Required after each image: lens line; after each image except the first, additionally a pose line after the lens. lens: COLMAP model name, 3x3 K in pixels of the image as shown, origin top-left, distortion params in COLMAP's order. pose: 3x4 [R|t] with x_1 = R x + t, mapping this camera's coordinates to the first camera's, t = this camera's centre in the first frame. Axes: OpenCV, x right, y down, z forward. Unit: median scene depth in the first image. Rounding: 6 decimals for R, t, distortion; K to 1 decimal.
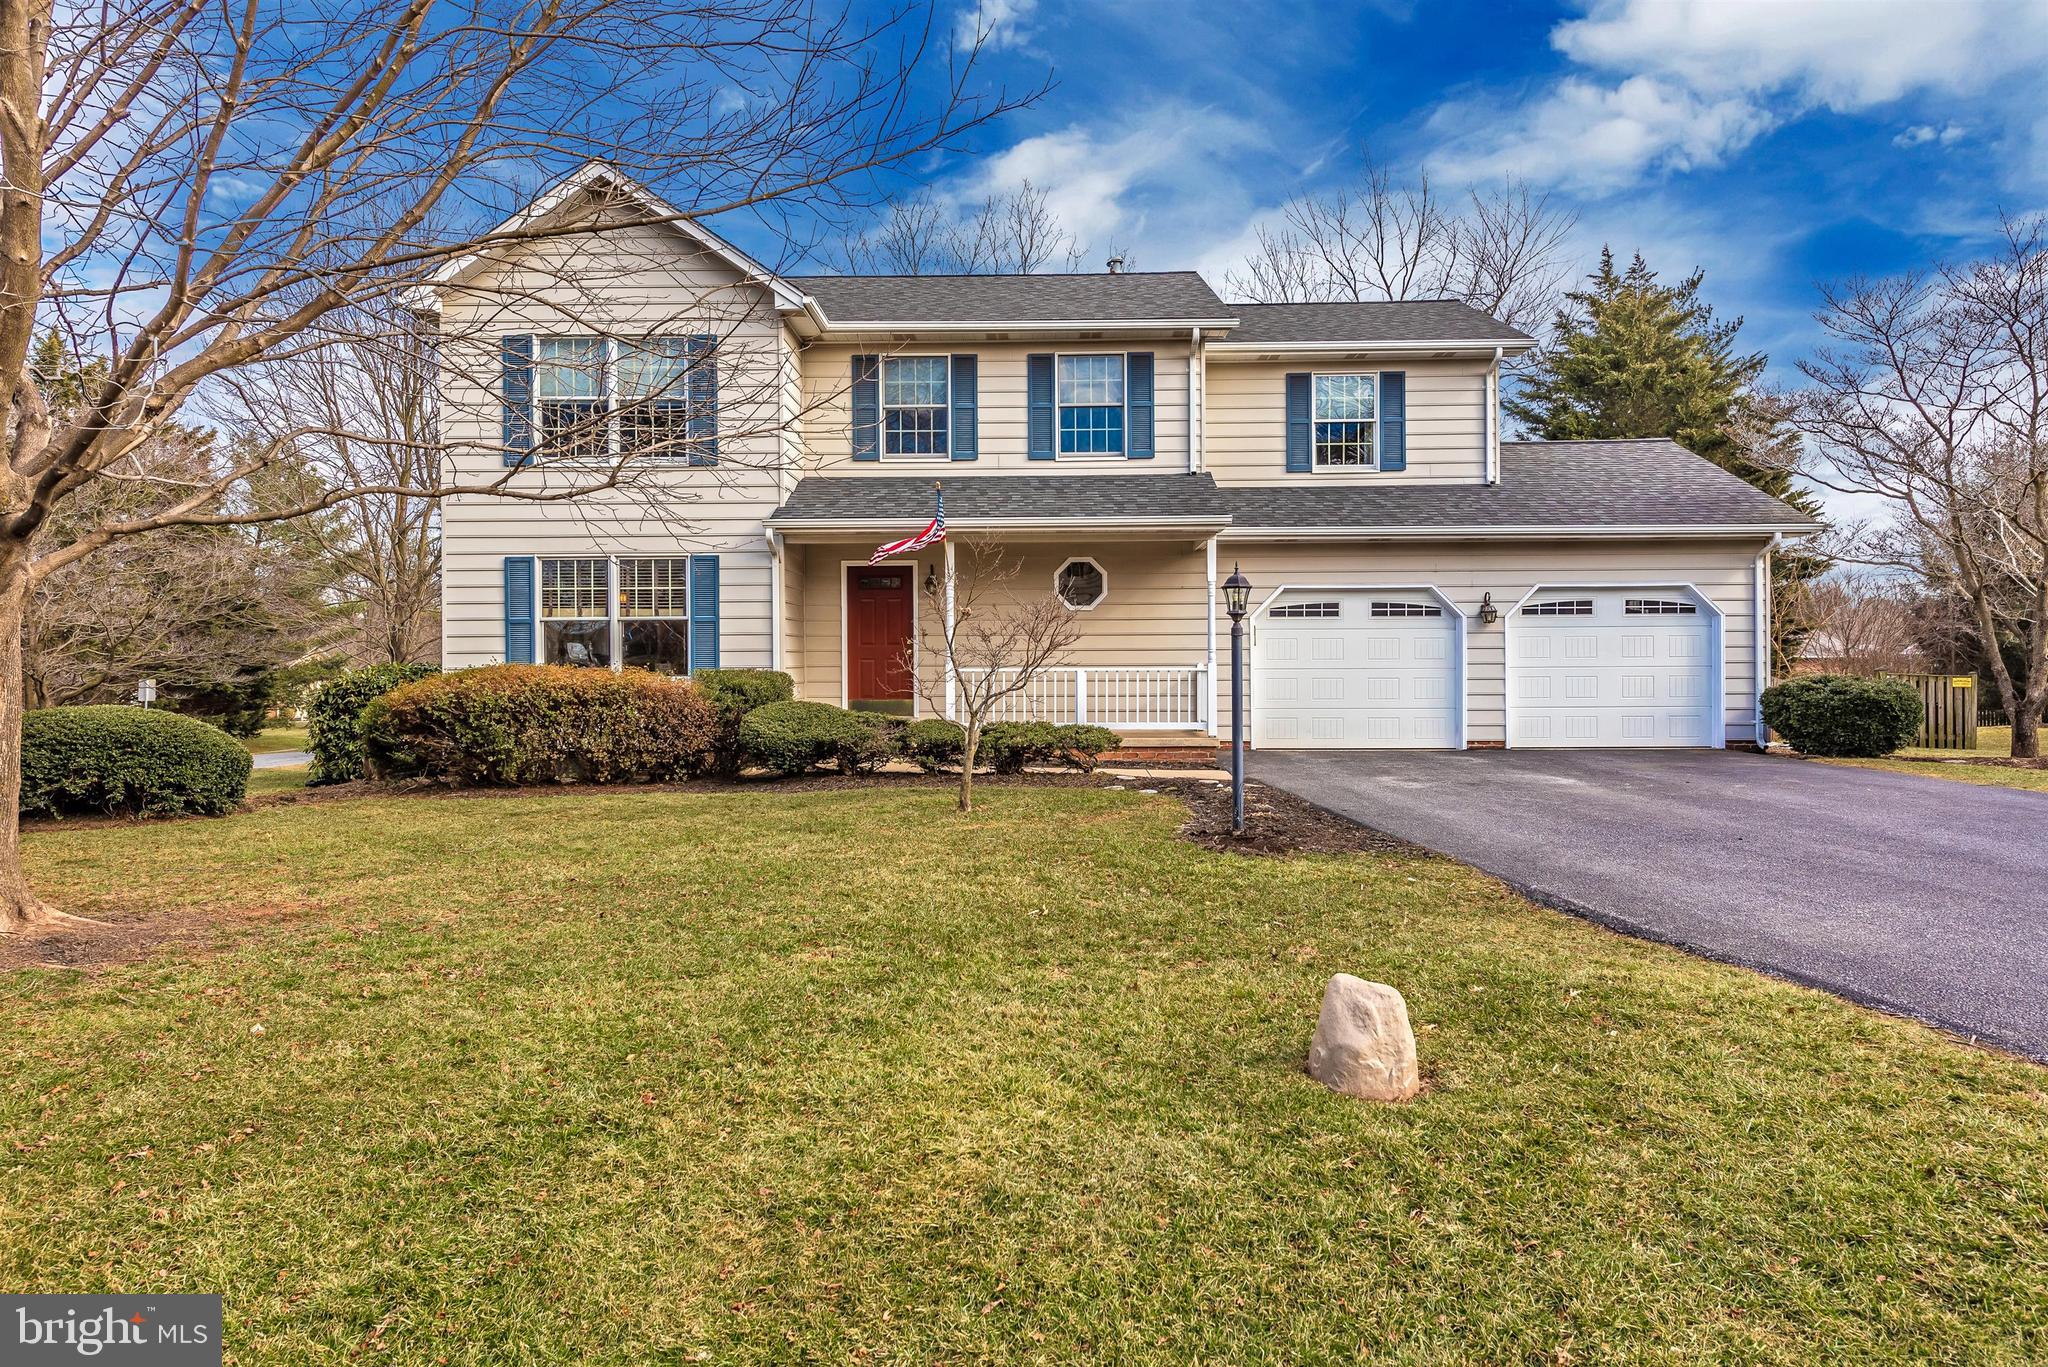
lens RADIAL K [[1430.7, 0, 1027.1], [0, 1430.7, 641.8], [0, 0, 1]] dist [0.025285, -0.000562]
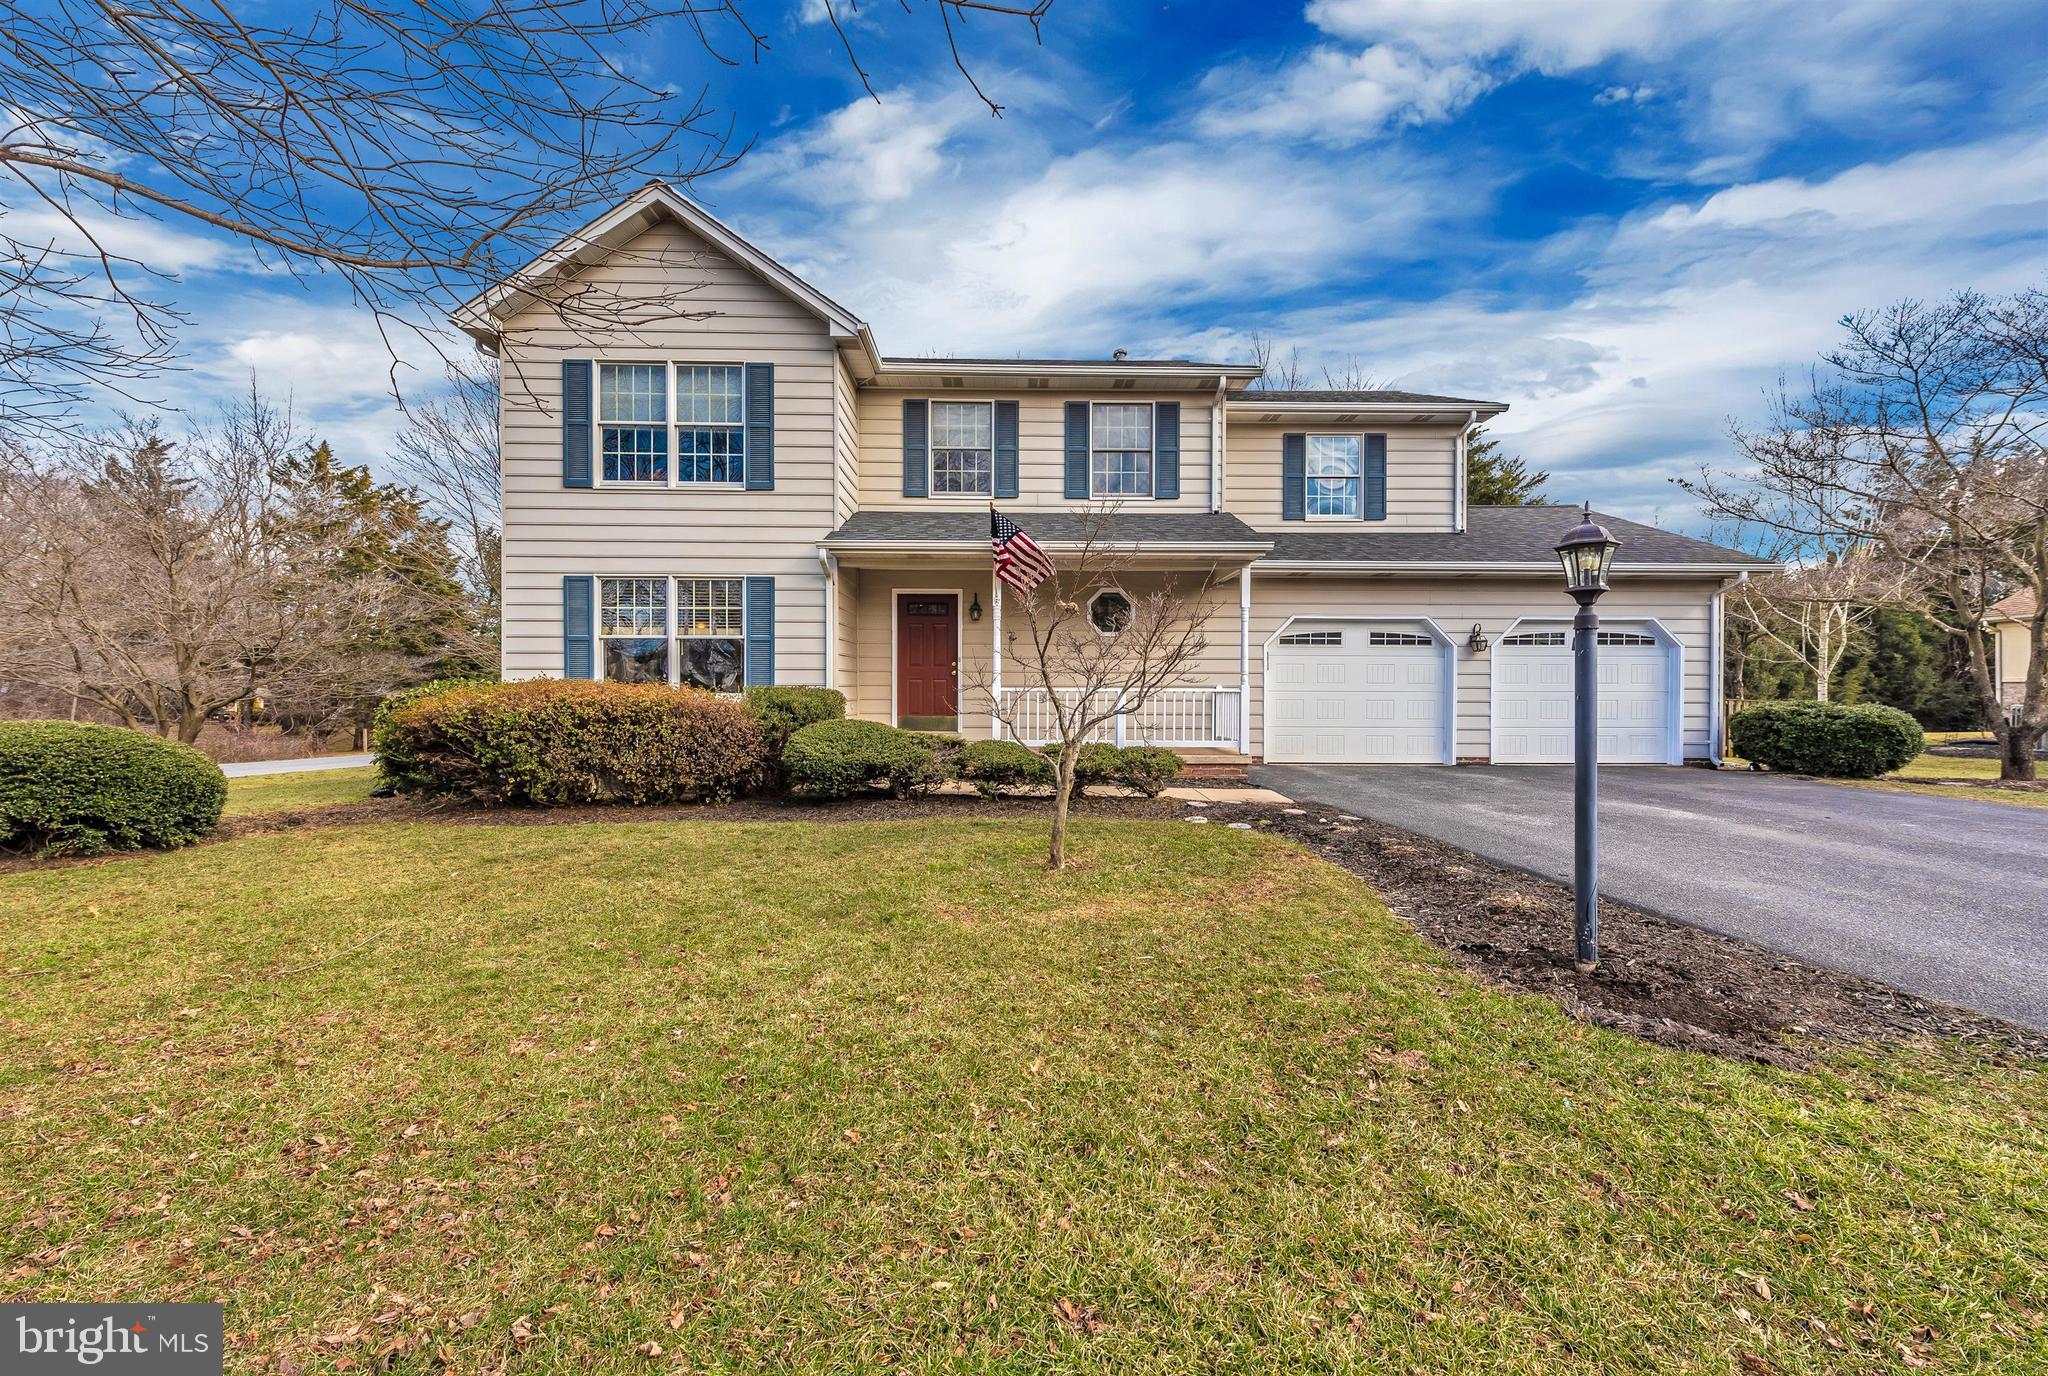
lens RADIAL K [[807.0, 0, 1024.0], [0, 807.0, 688.0], [0, 0, 1]] dist [0.008977, -0.000329]
pose [[0.999069, 0.008565, 0.042280, -0.058271], [-0.009116, 0.999876, 0.012851, 0.010786], [-0.042165, -0.013224, 0.999023, 0.404062]]
